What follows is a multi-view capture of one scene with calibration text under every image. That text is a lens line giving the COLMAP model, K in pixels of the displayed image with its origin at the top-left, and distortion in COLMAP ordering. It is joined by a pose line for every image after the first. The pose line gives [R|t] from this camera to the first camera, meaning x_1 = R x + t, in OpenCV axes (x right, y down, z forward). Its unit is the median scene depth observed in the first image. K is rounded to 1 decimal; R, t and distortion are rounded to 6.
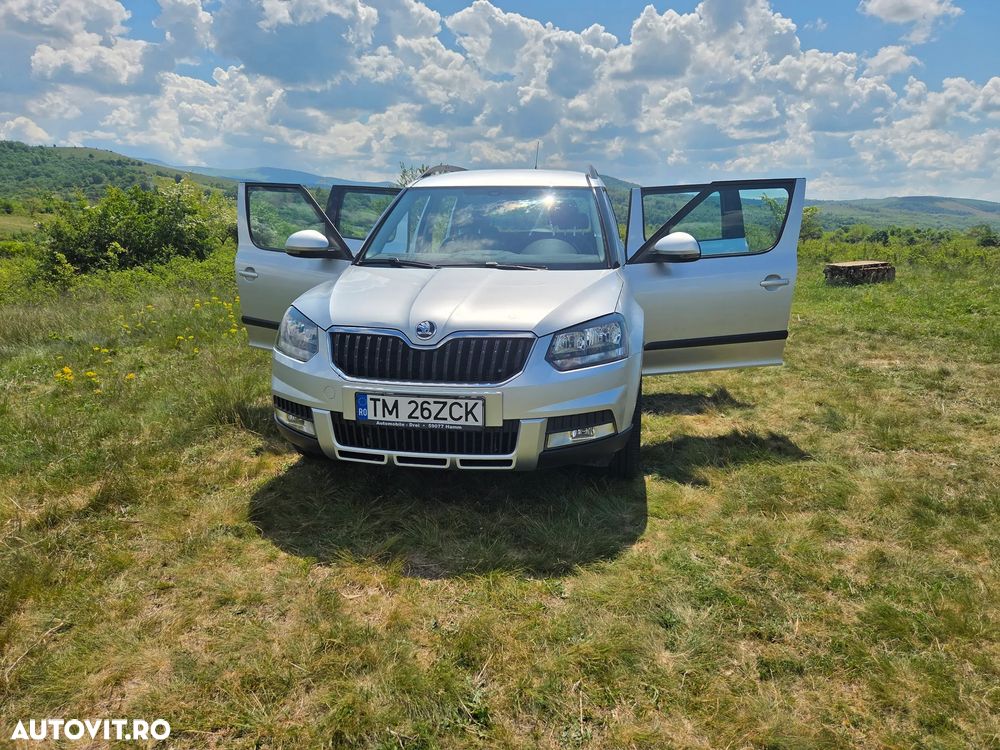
lens RADIAL K [[674.7, 0, 516.1], [0, 674.7, 375.8], [0, 0, 1]] dist [0.066760, -0.053790]
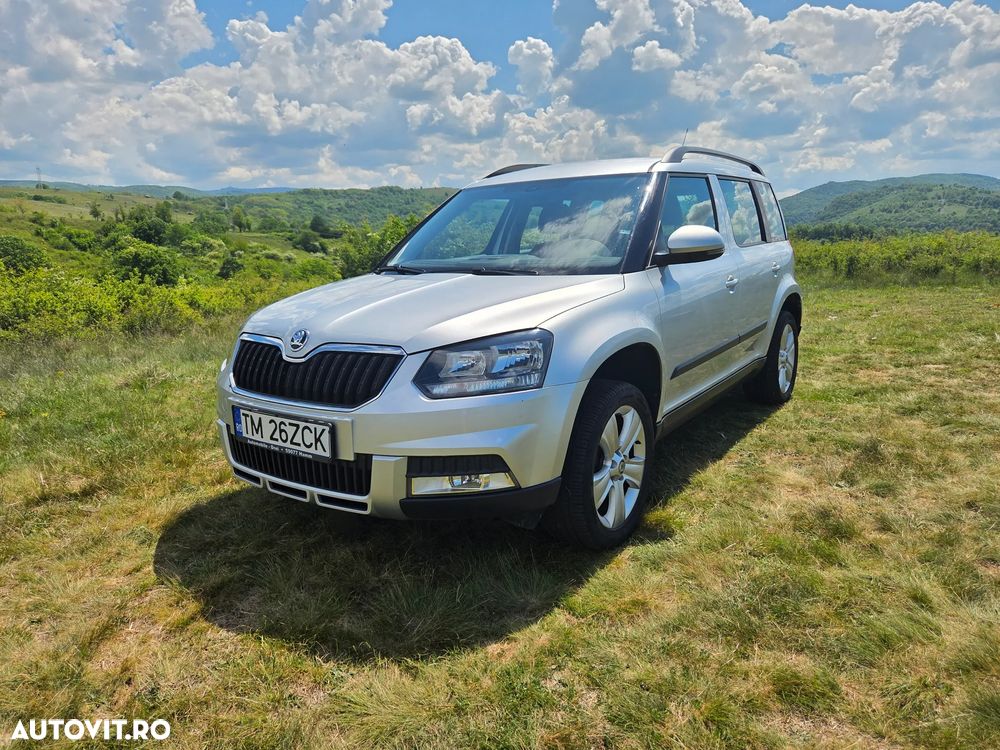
lens RADIAL K [[674.7, 0, 498.3], [0, 674.7, 383.3], [0, 0, 1]] dist [0.066760, -0.053790]
pose [[0.893006, 0.064418, -0.445411, 0.476165], [-0.072078, 0.997399, -0.000259, -0.030077], [0.444235, 0.032336, 0.895326, 0.325841]]
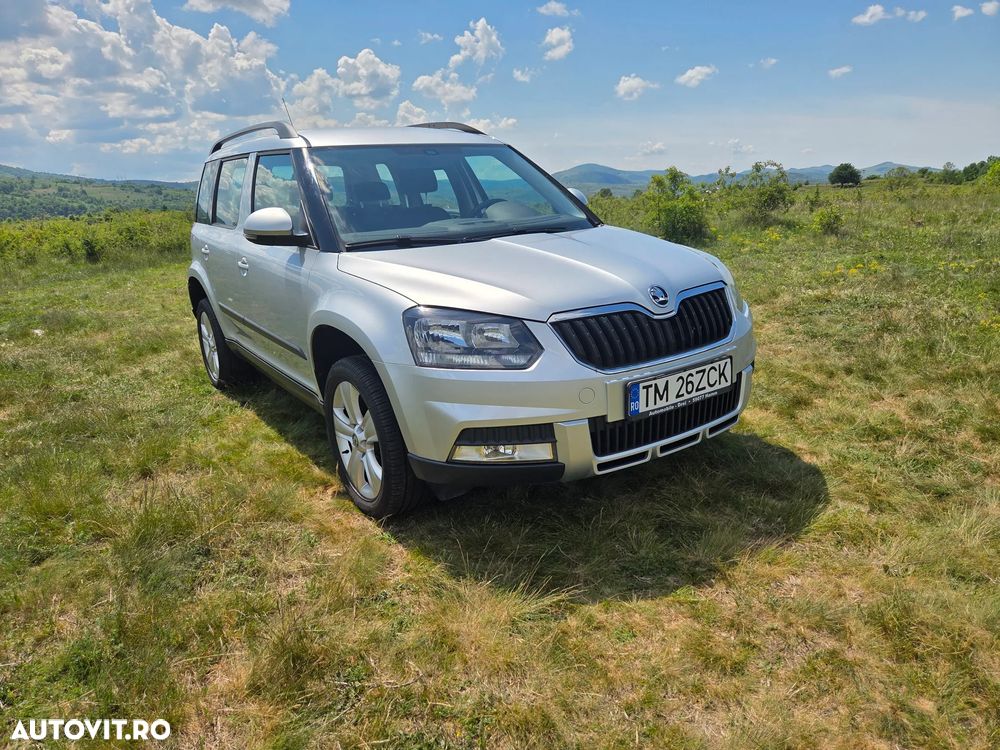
lens RADIAL K [[674.7, 0, 498.1], [0, 674.7, 375.7], [0, 0, 1]] dist [0.066760, -0.053790]
pose [[0.726431, -0.229404, 0.647820, -0.850665], [0.213691, 0.971313, 0.104337, -0.101188], [-0.653172, 0.062640, 0.754614, 0.473092]]
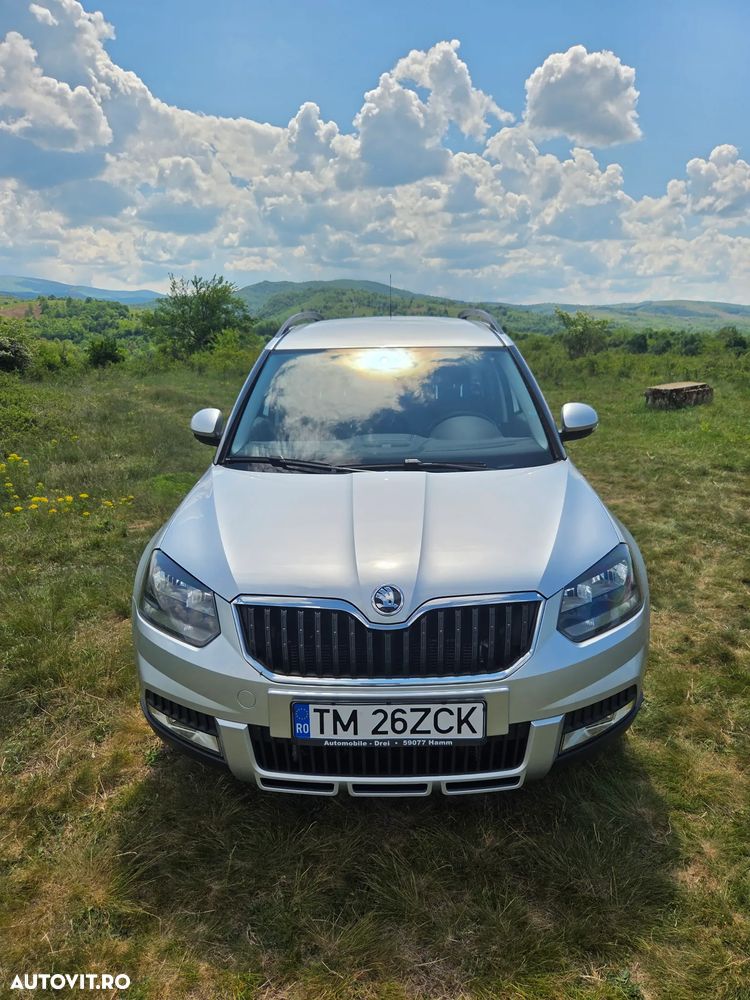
lens RADIAL K [[674.7, 0, 386.7], [0, 674.7, 521.4], [0, 0, 1]] dist [0.066760, -0.053790]
pose [[0.989624, -0.057381, 0.131728, -0.215154], [0.050518, 0.997215, 0.054870, -0.181238], [-0.134510, -0.047646, 0.989766, 0.318528]]
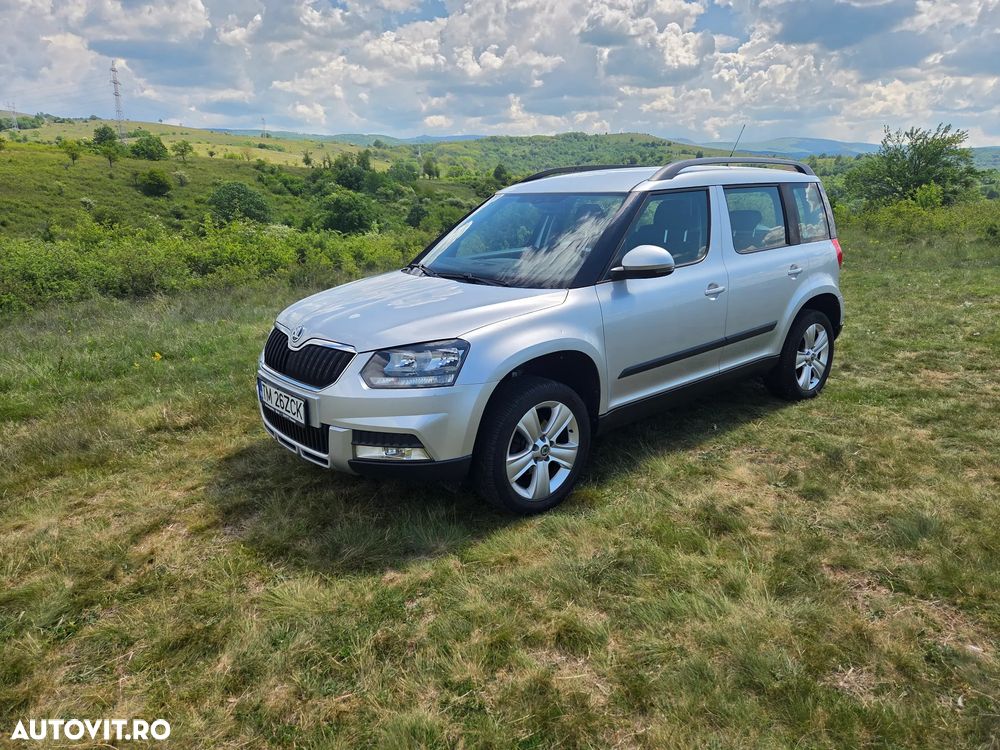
lens RADIAL K [[674.7, 0, 507.6], [0, 674.7, 373.7], [0, 0, 1]] dist [0.066760, -0.053790]
pose [[0.757554, 0.154255, -0.634285, 0.871524], [-0.131936, 0.987806, 0.082654, -0.140833], [0.639300, 0.021070, 0.768669, 0.325590]]
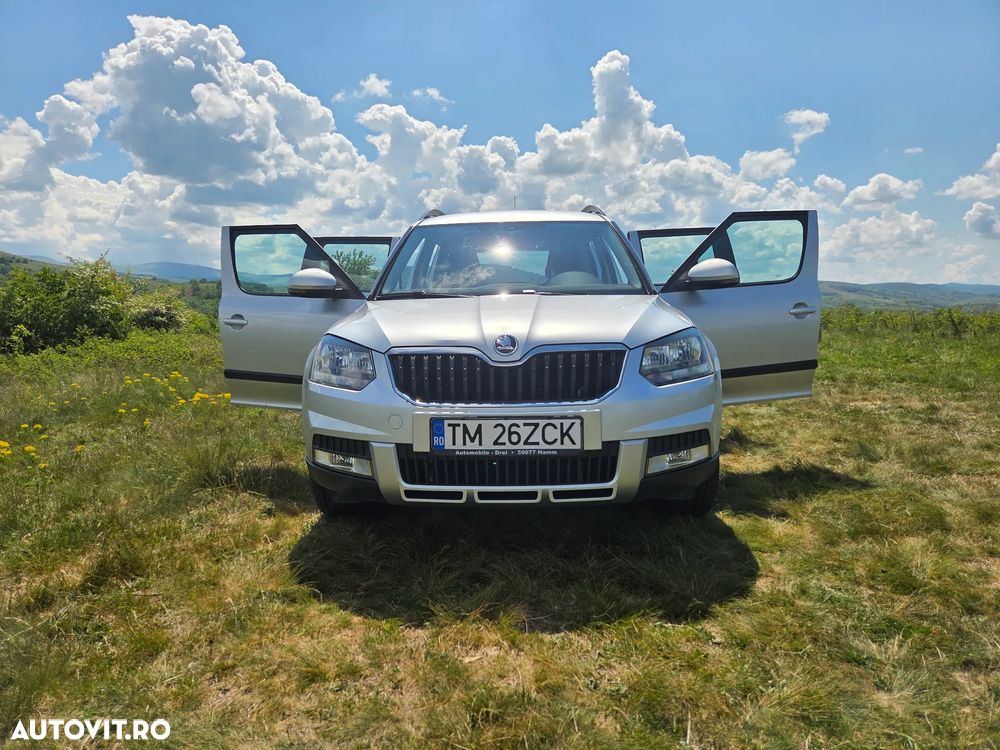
lens RADIAL K [[674.7, 0, 500.9], [0, 674.7, 359.8], [0, 0, 1]] dist [0.066760, -0.053790]
pose [[0.992850, -0.031805, 0.115054, -0.237347], [0.048459, 0.988245, -0.144993, 0.077938], [-0.109091, 0.149531, 0.982721, 0.127801]]
